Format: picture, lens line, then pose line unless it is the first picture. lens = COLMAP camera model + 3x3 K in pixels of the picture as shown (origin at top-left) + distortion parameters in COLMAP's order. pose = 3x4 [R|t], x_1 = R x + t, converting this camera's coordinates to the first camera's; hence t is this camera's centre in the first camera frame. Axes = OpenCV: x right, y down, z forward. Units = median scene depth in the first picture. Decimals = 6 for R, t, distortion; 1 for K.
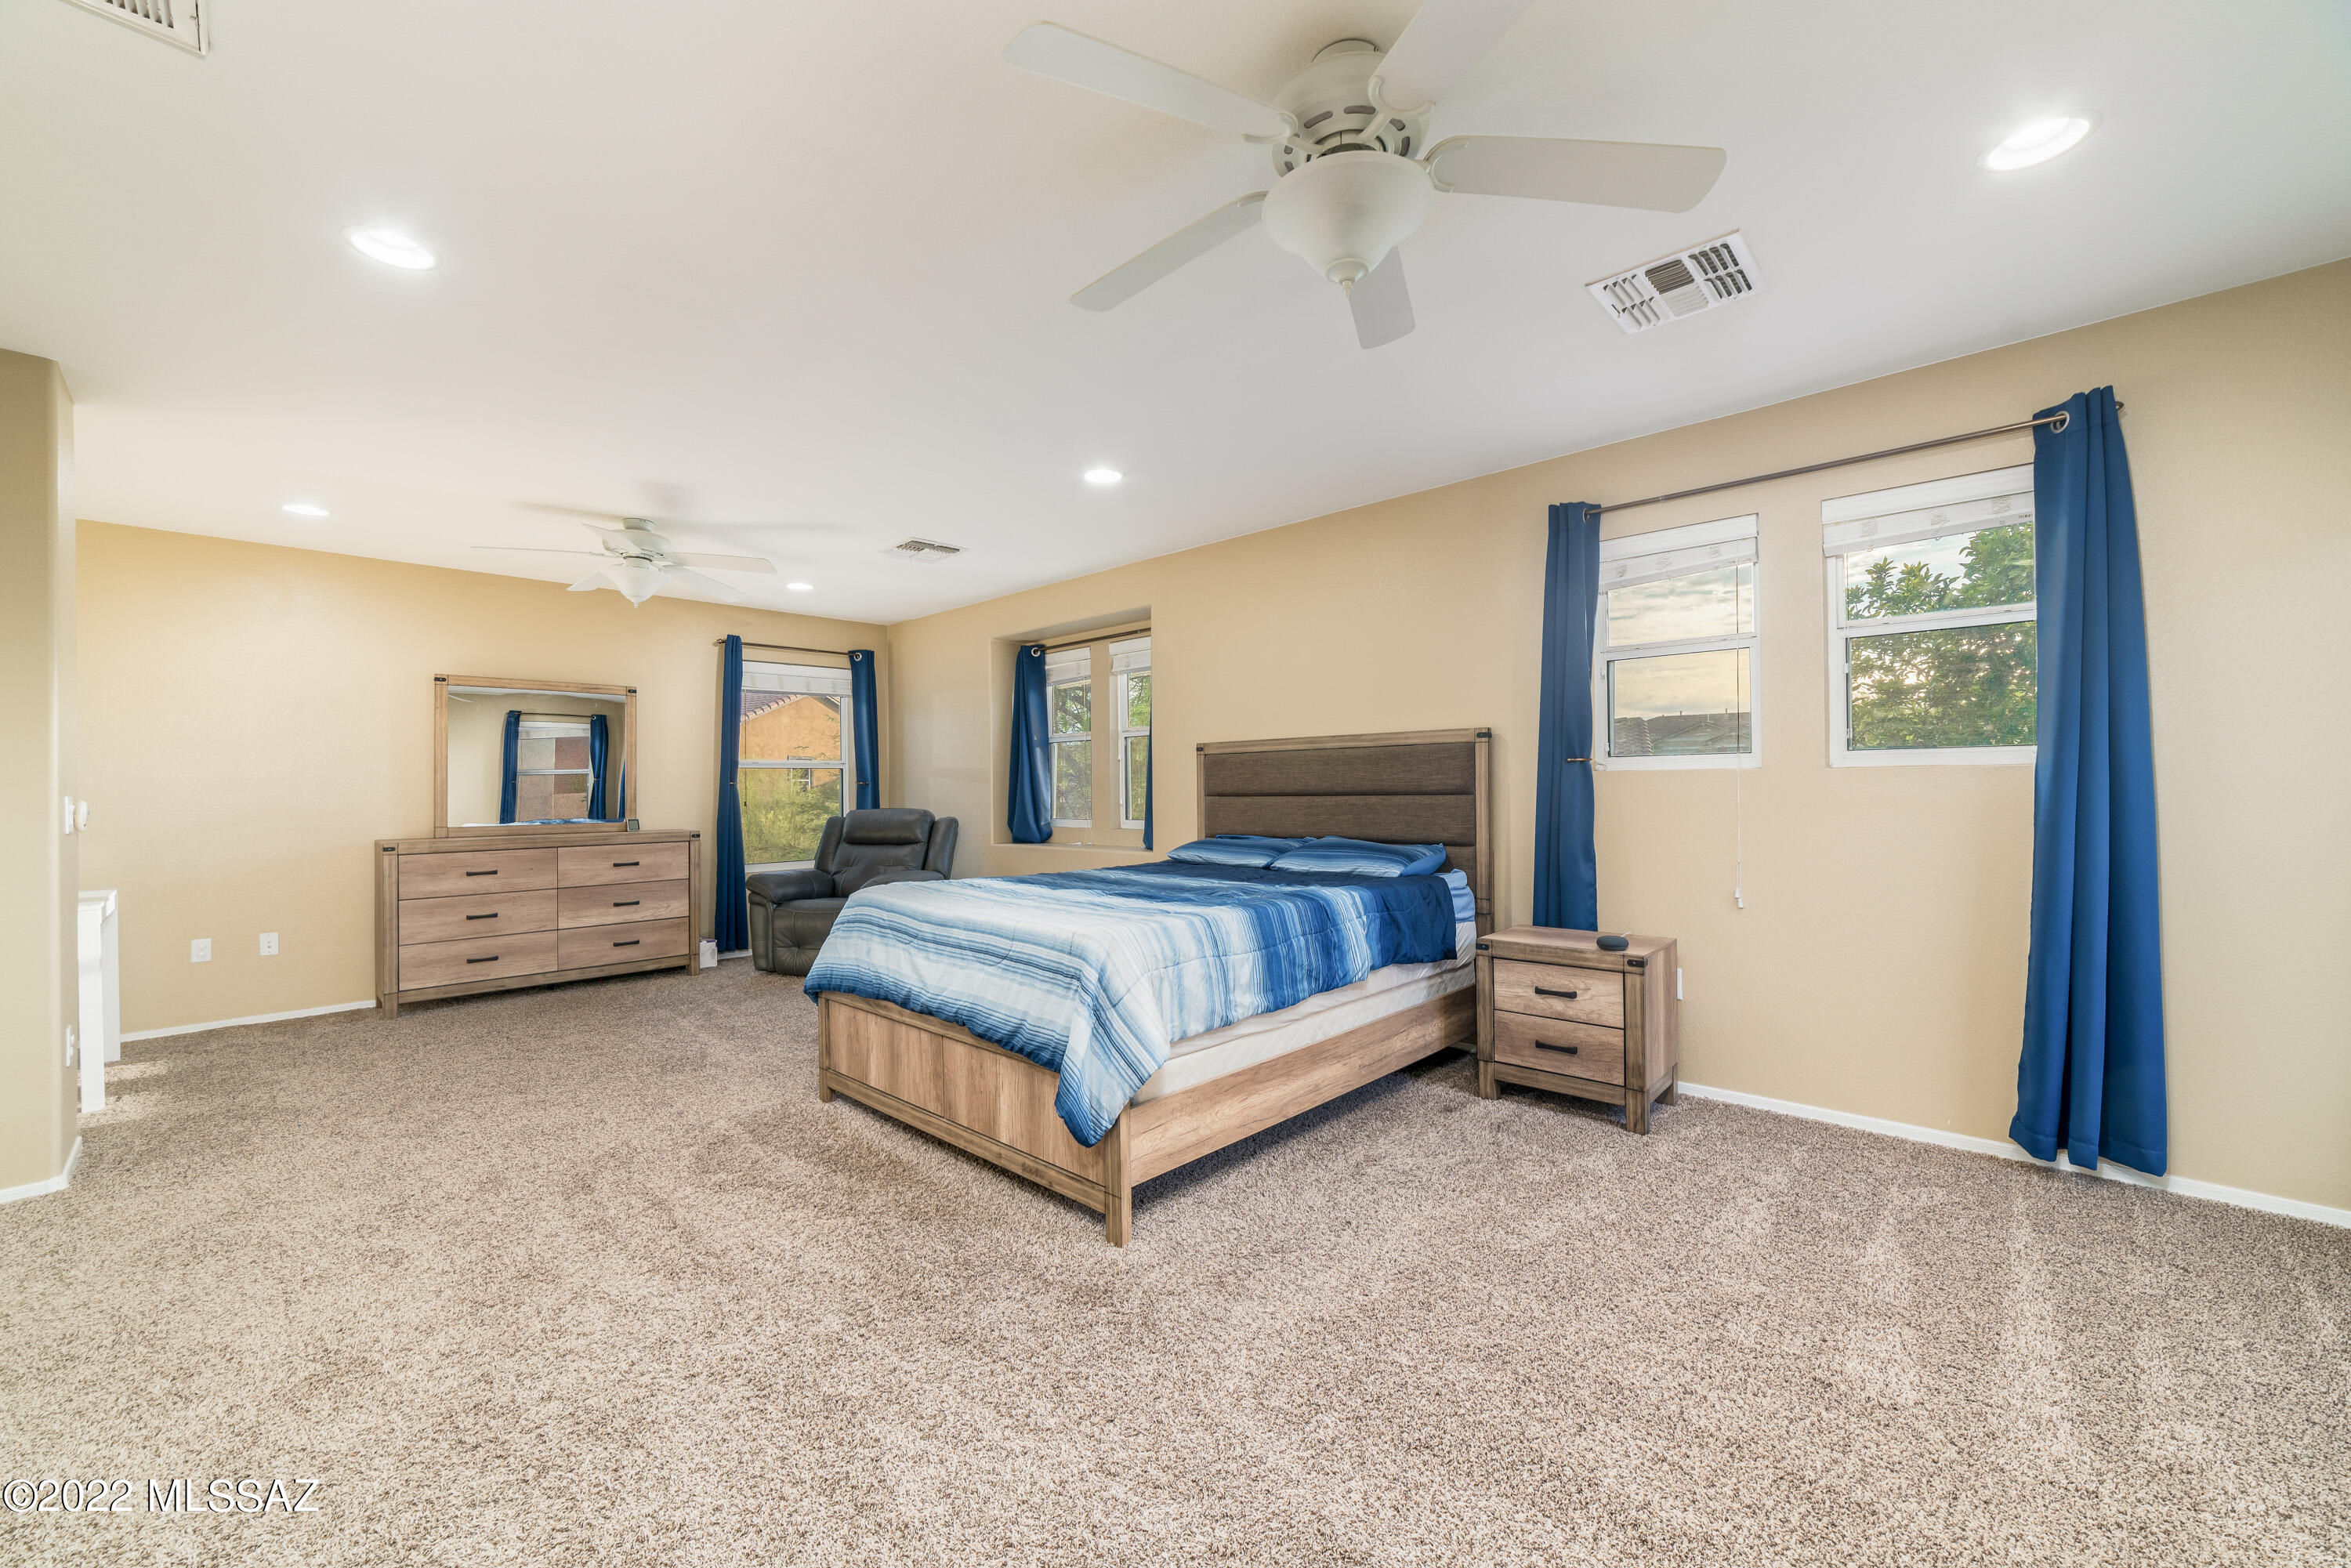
lens RADIAL K [[914.1, 0, 1166.0], [0, 914.1, 781.2], [0, 0, 1]] dist [-0.027183, 0.009666]
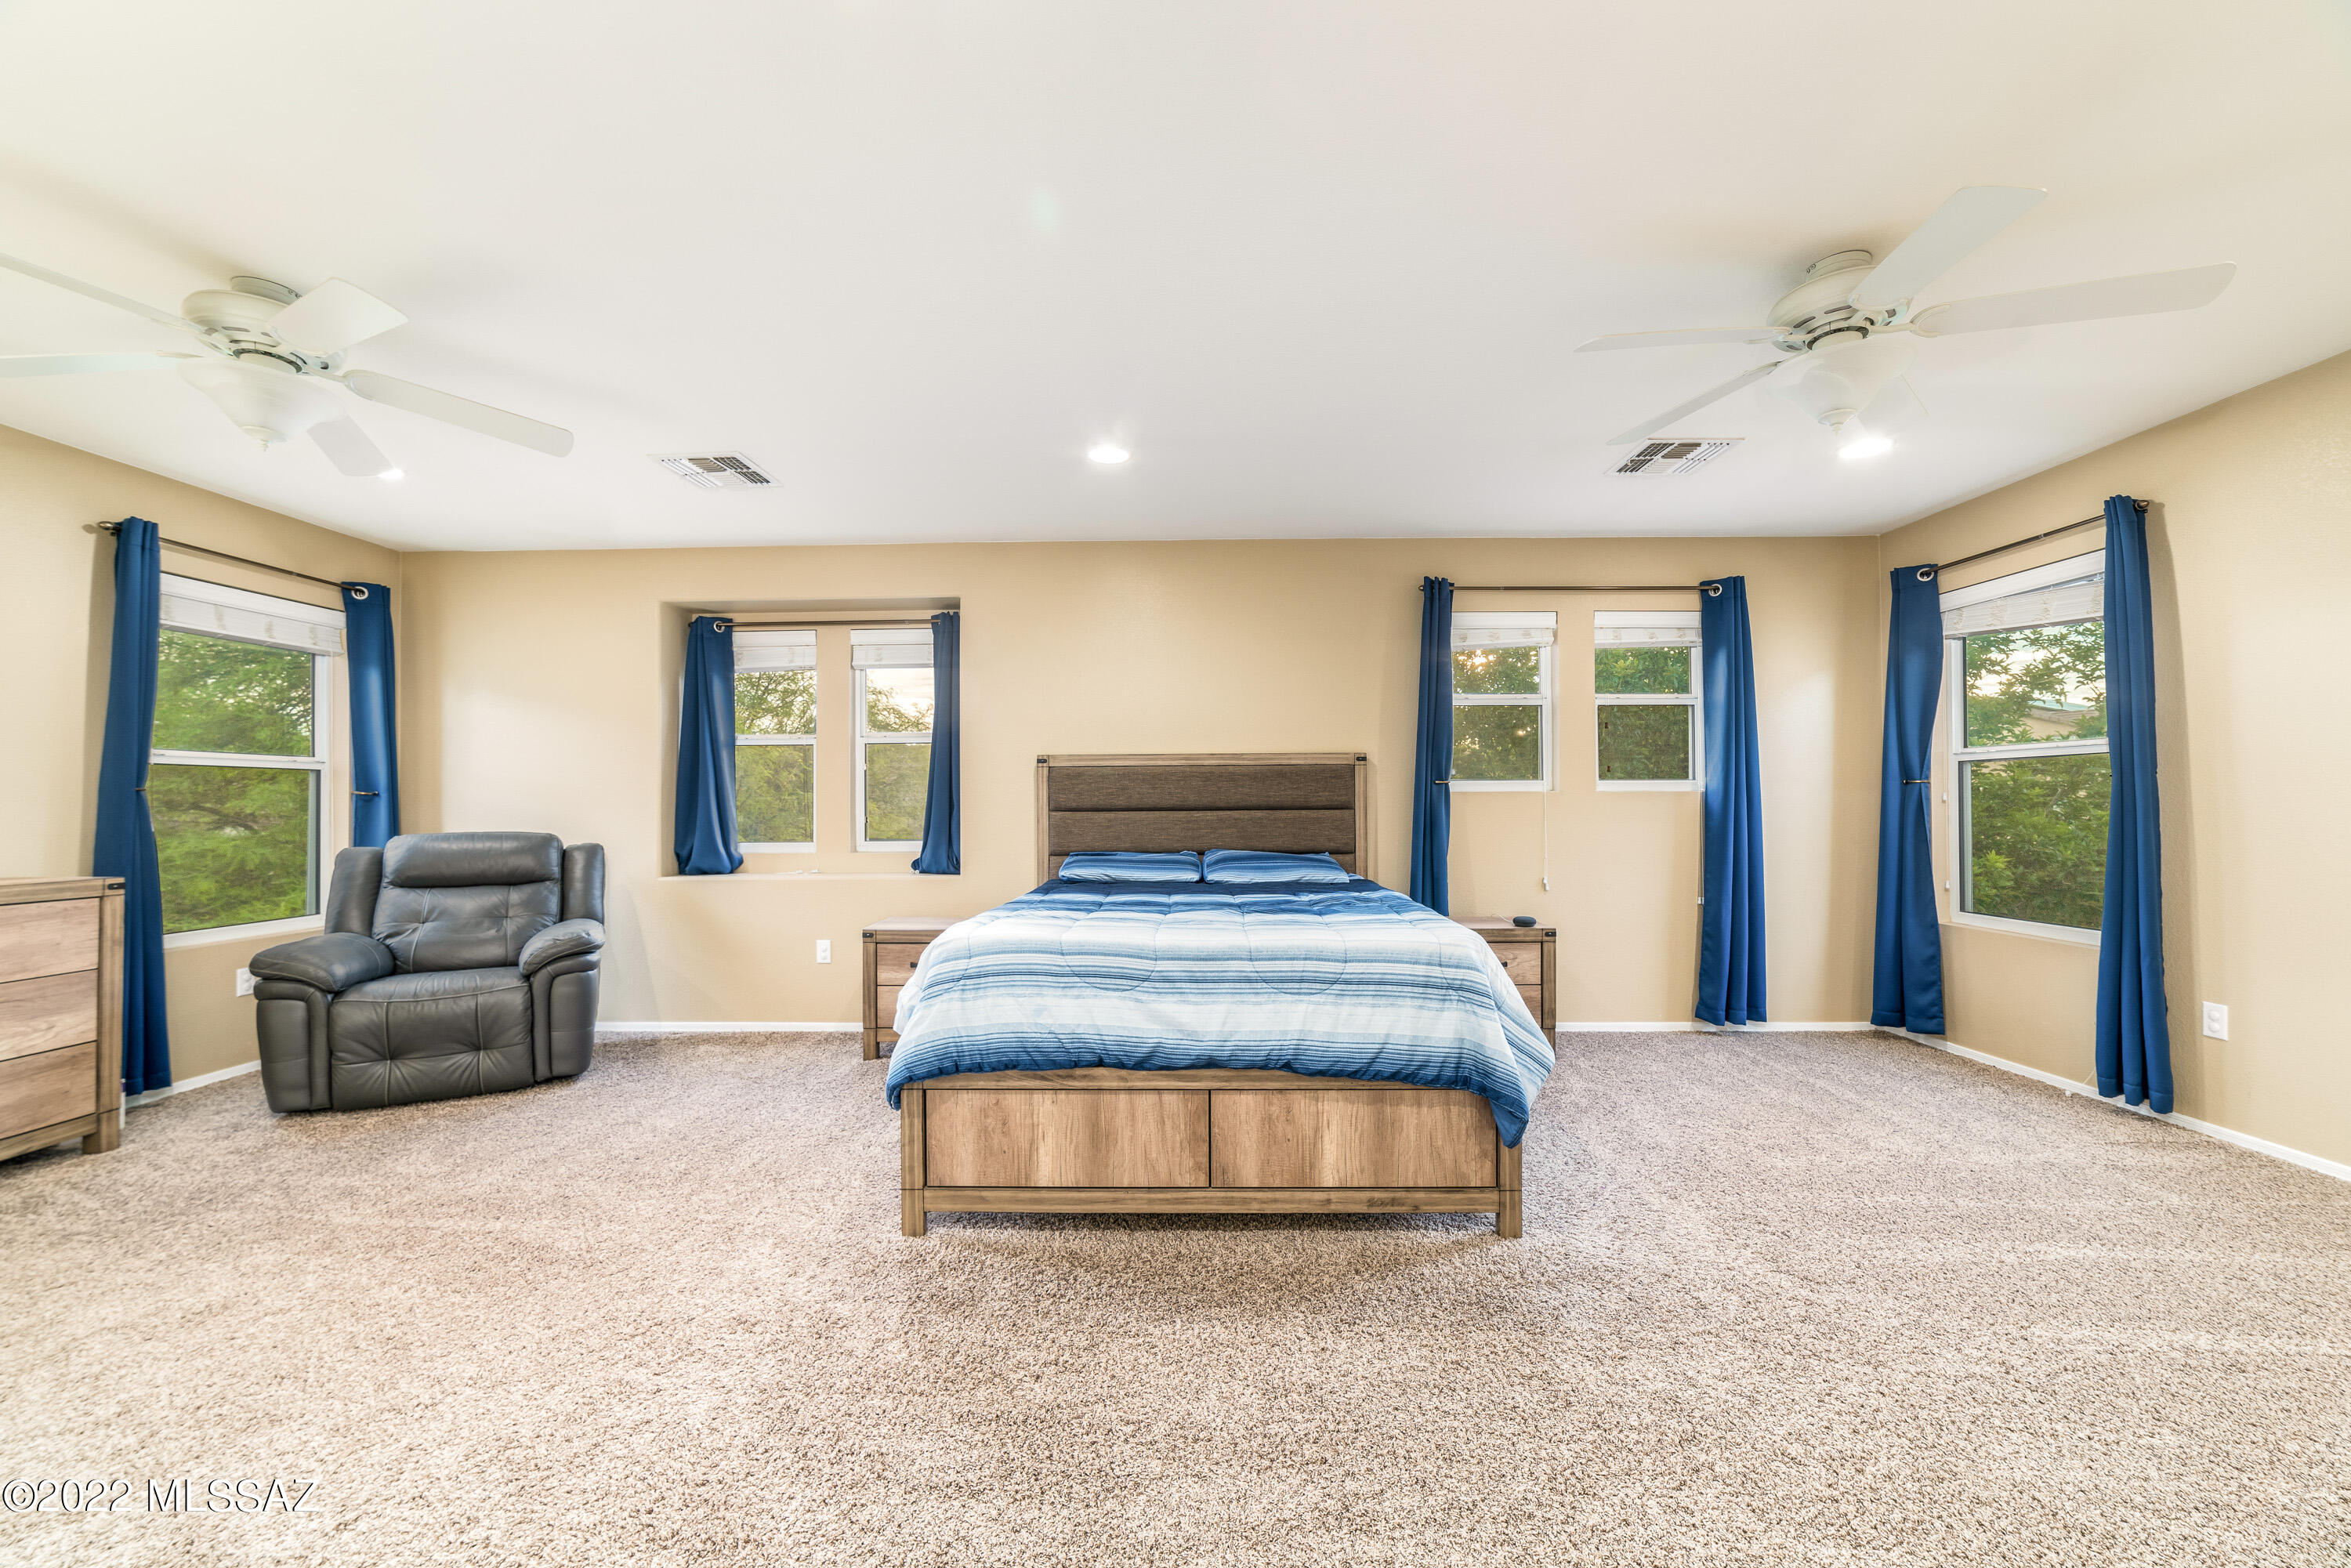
lens RADIAL K [[908.9, 0, 1170.1], [0, 908.9, 792.5], [0, 0, 1]] dist [-0.025531, 0.009328]
pose [[0.739080, 0.015527, 0.673439, -0.513994], [-0.007904, 0.999865, -0.014379, 0.009520], [-0.673572, 0.005304, 0.739103, 0.245222]]
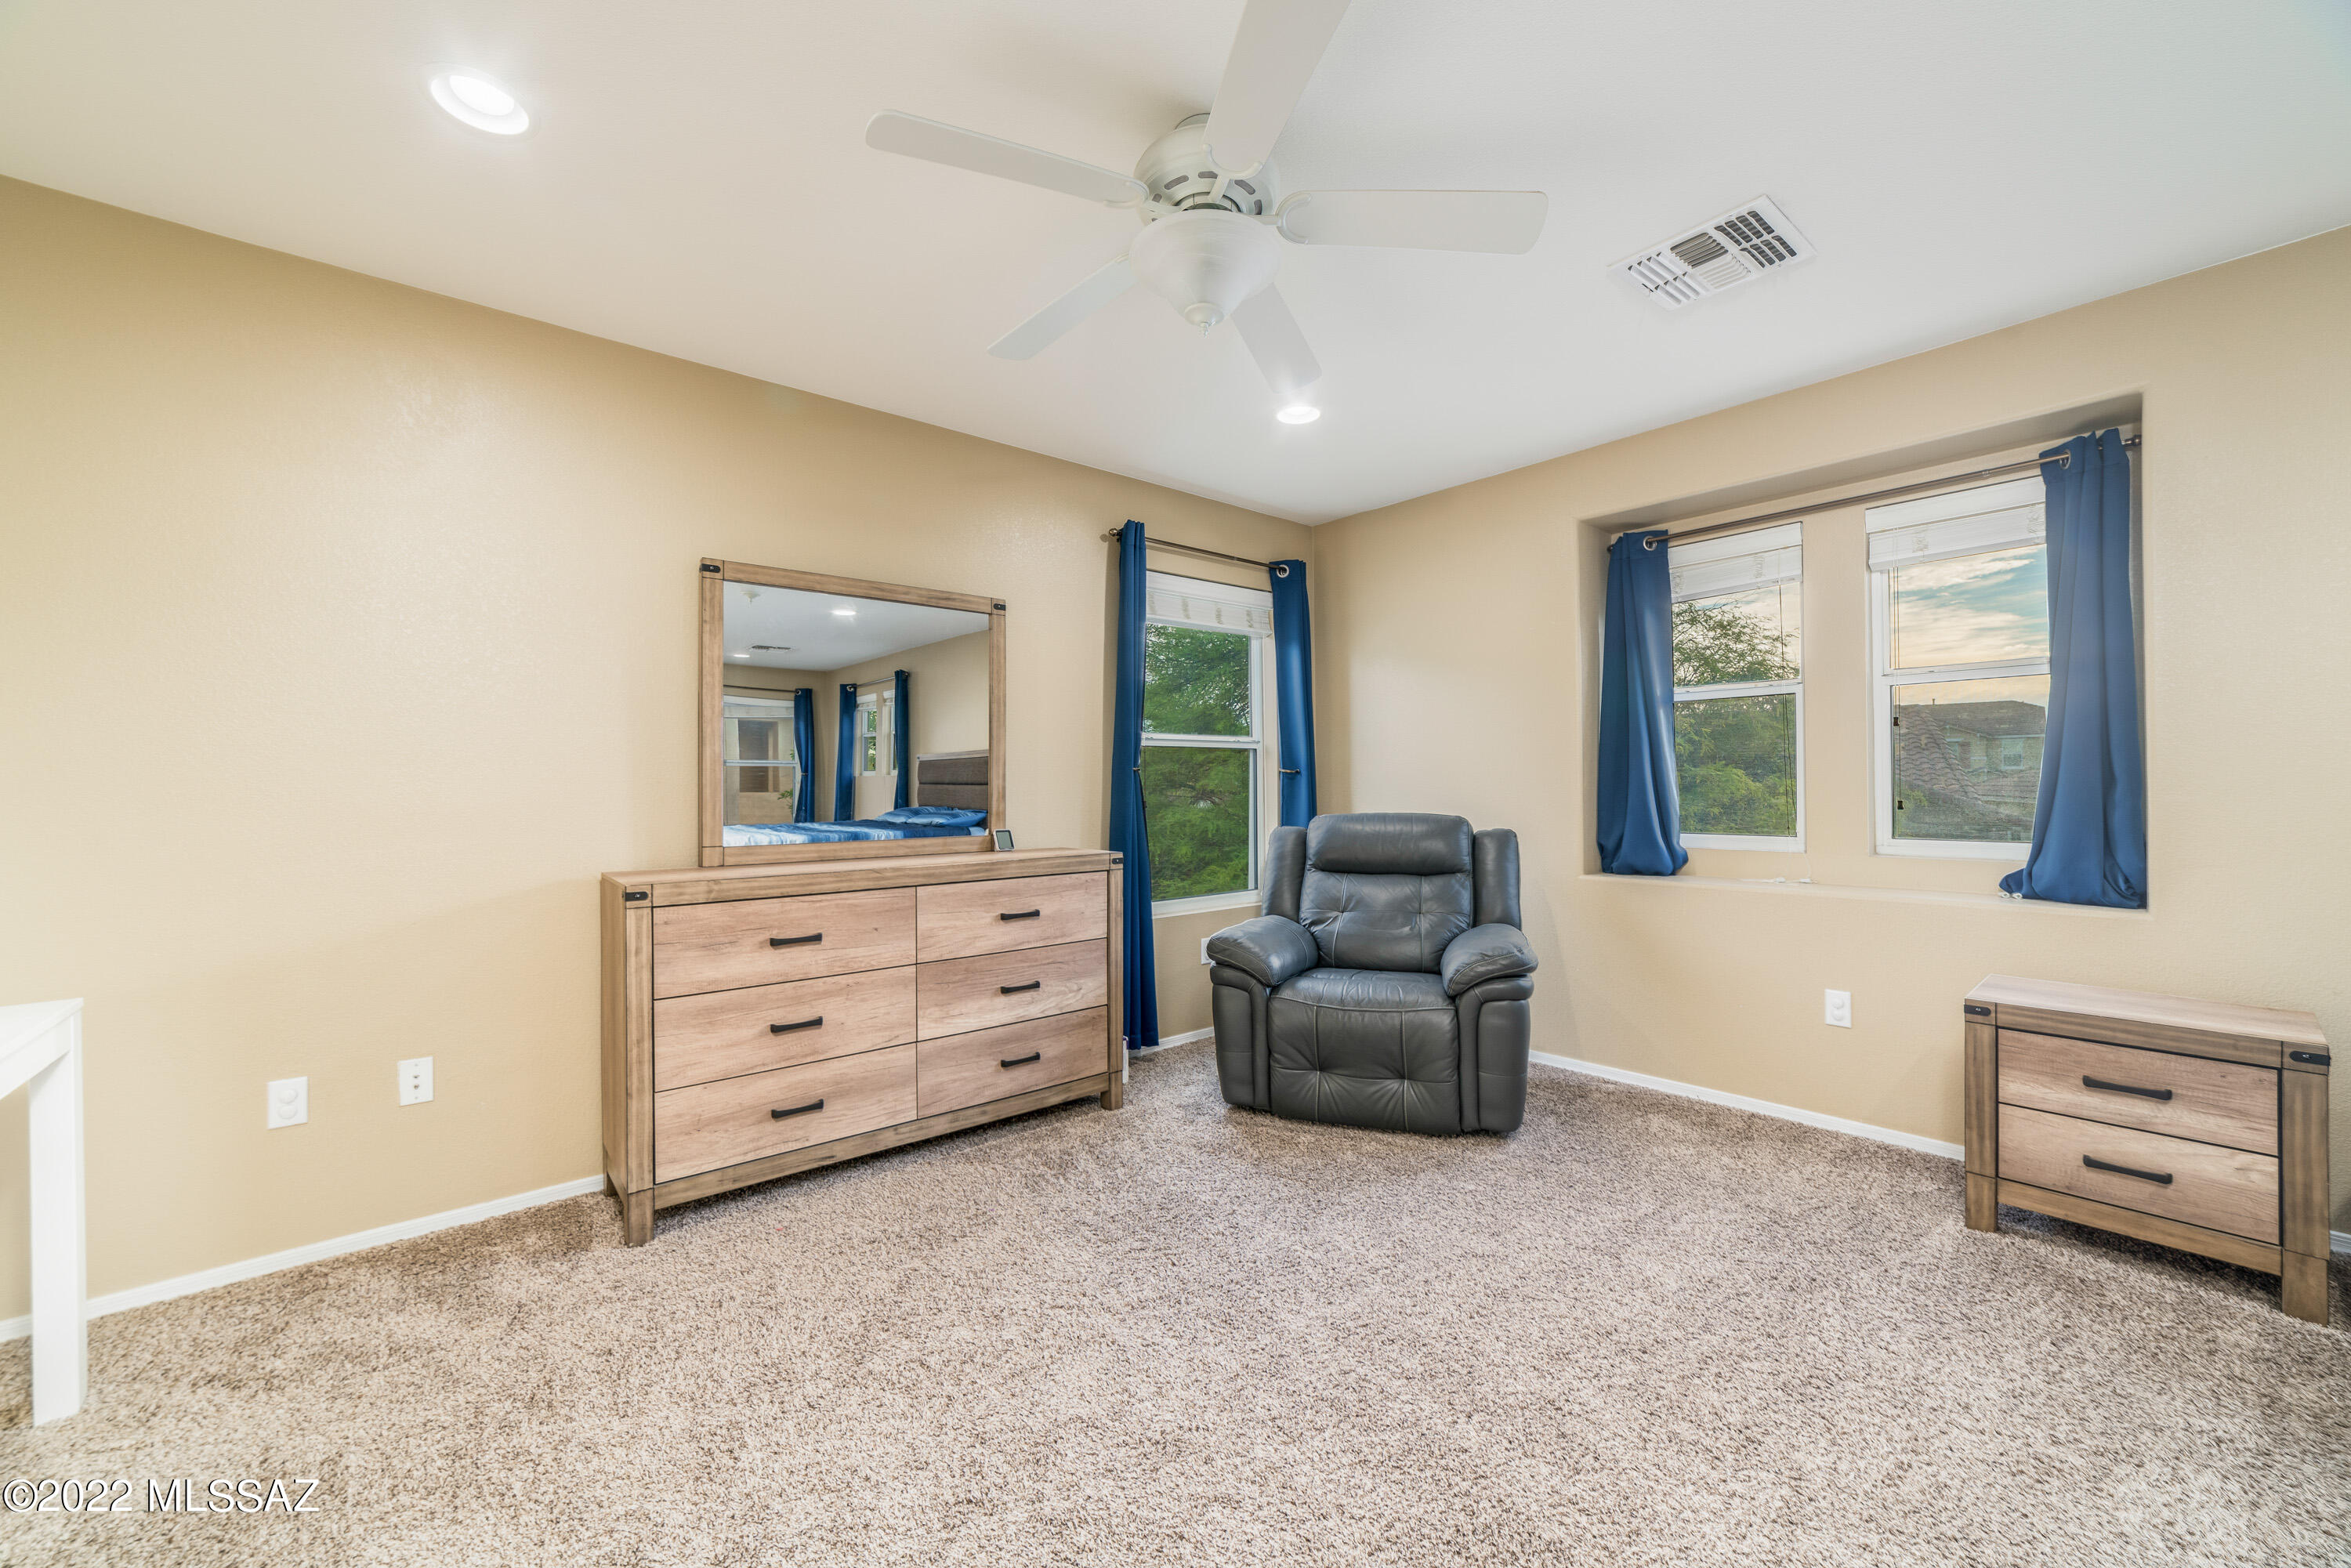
lens RADIAL K [[918.7, 0, 1175.5], [0, 918.7, 784.0], [0, 0, 1]] dist [-0.031491, 0.009696]
pose [[0.994557, 0.003140, -0.104149, -0.524300], [-0.002457, 0.999975, 0.006684, 0.010514], [0.104167, -0.006392, 0.994539, 0.544789]]
